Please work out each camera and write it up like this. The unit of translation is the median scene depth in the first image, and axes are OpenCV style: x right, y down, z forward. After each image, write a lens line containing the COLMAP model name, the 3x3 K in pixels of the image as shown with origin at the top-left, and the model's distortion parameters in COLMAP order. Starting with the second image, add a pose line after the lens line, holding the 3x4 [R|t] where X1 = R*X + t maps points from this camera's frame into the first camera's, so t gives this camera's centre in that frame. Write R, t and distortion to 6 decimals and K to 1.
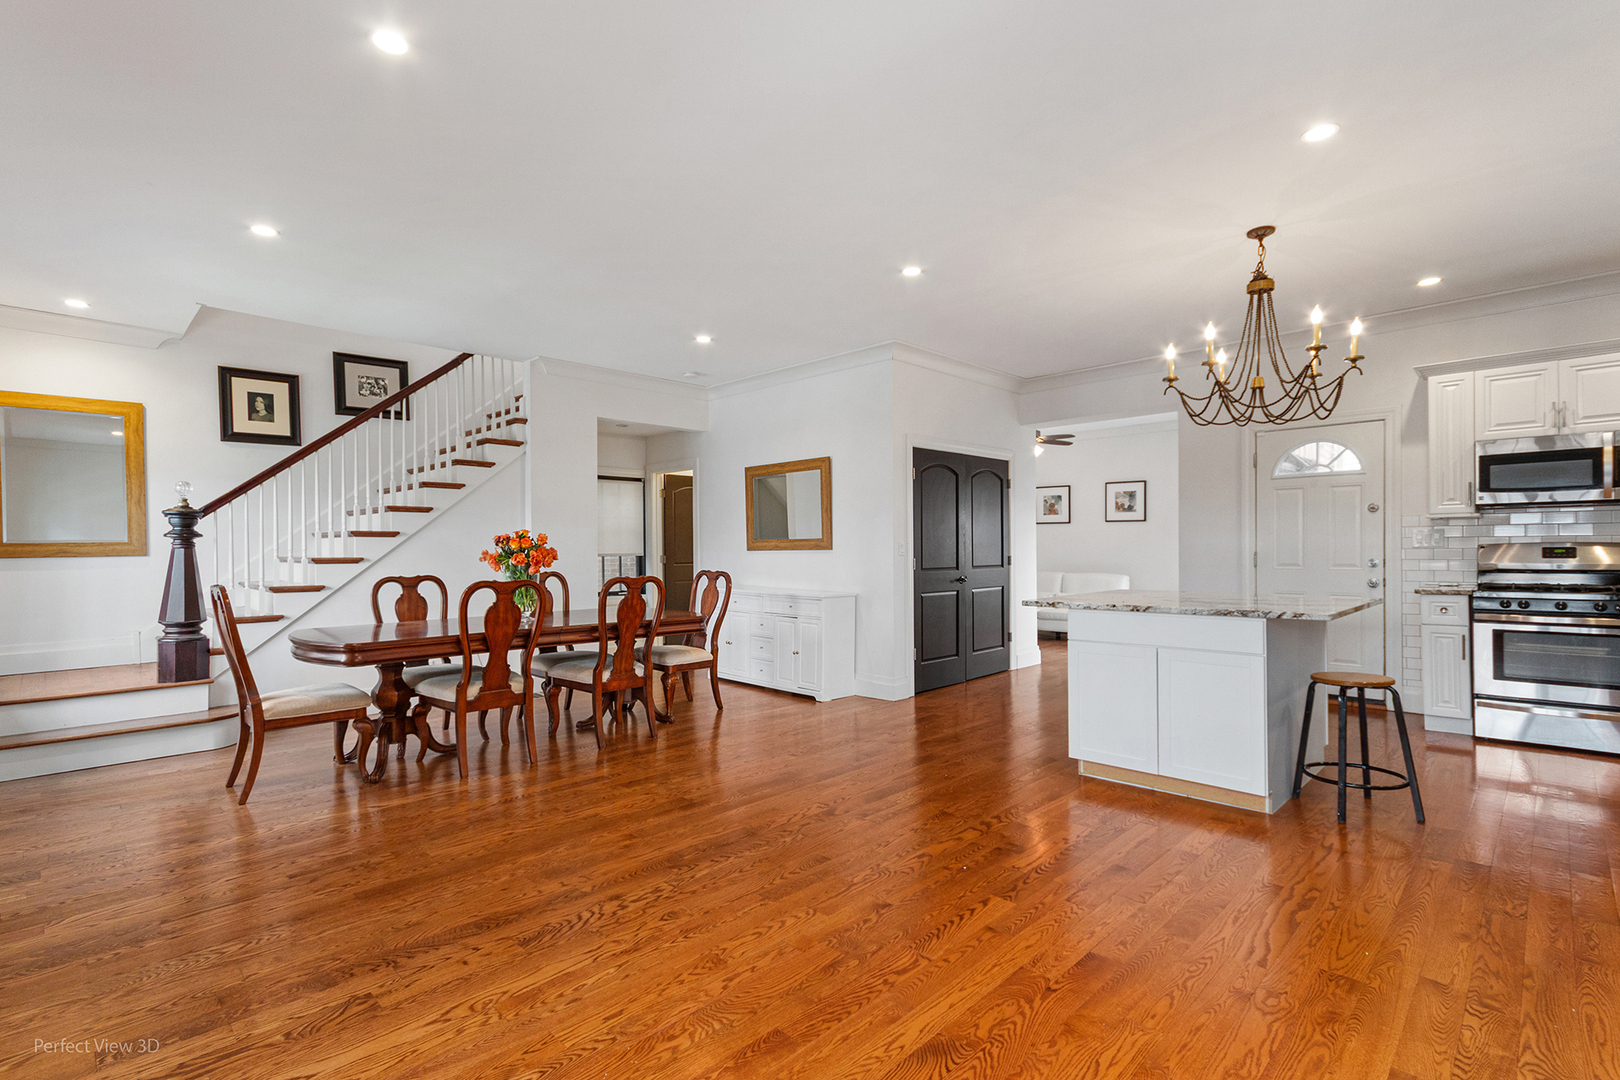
lens RADIAL K [[745.0, 0, 815.6], [0, 745.0, 544.5], [0, 0, 1]] dist [0.002717, -0.000585]
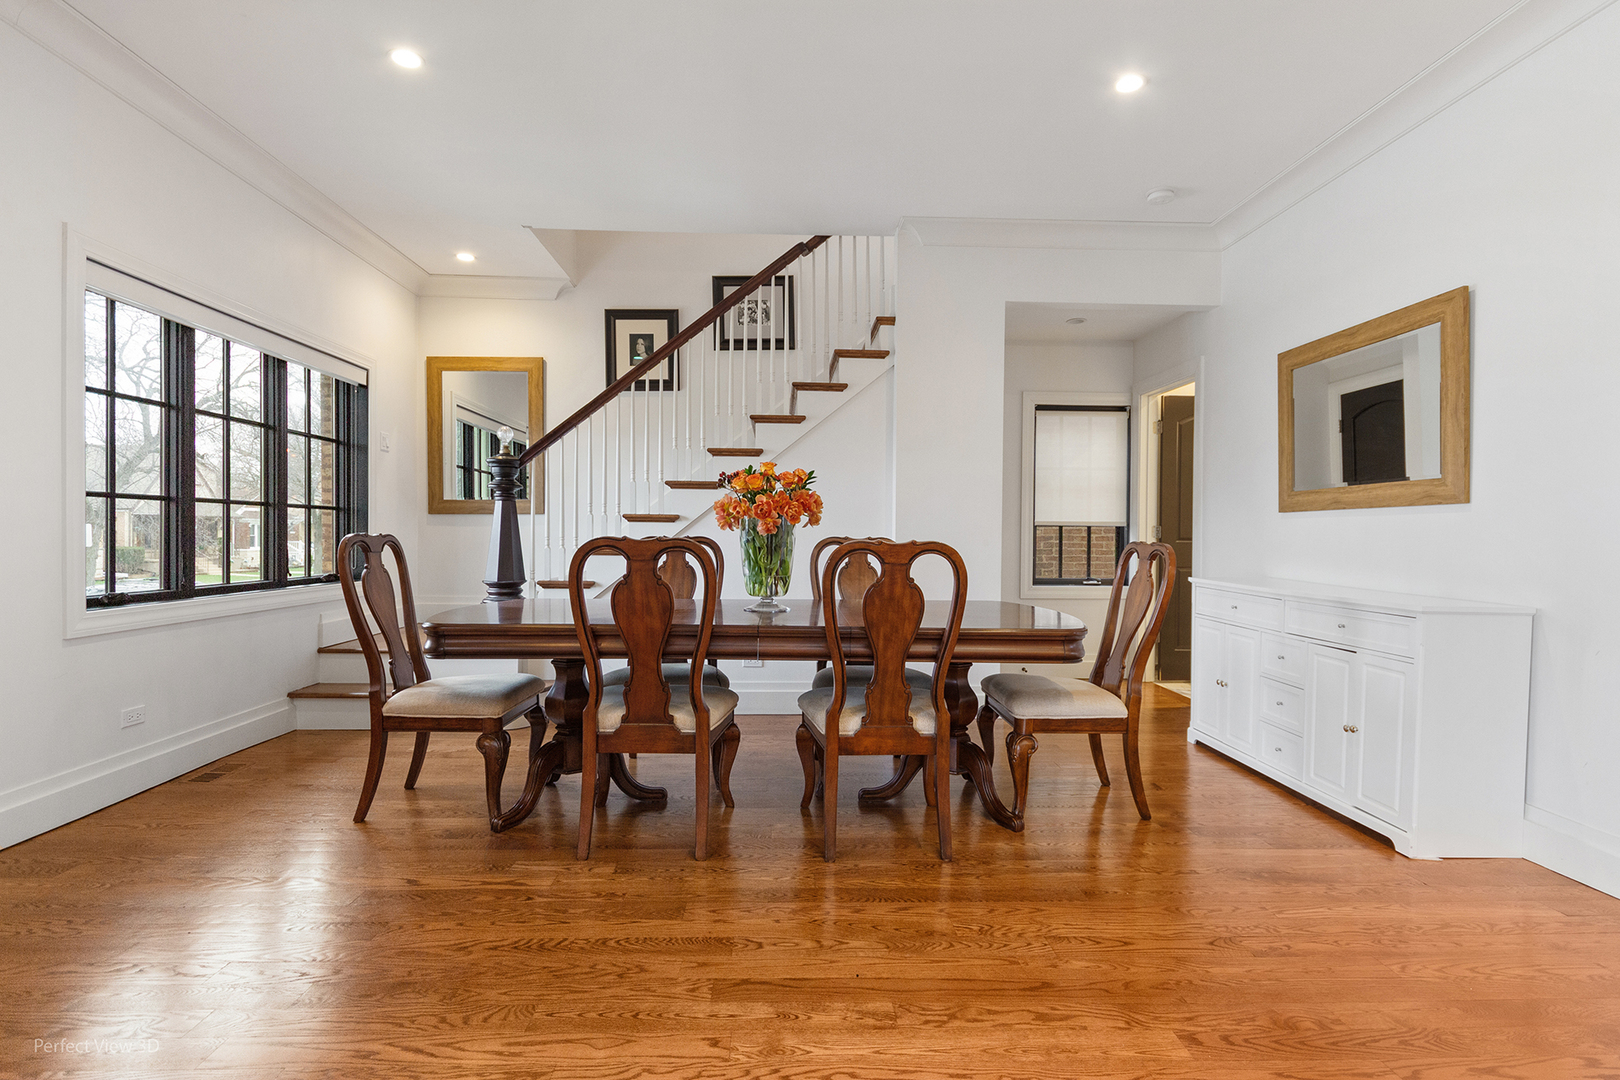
lens RADIAL K [[820.6, 0, 793.1], [0, 820.6, 542.7], [0, 0, 1]] dist [0.004210, 0.000783]
pose [[0.727658, 0.021049, -0.685618, 0.060797], [-0.009742, 0.999745, 0.020353, 0.022533], [0.685871, -0.008131, 0.727677, 0.361192]]
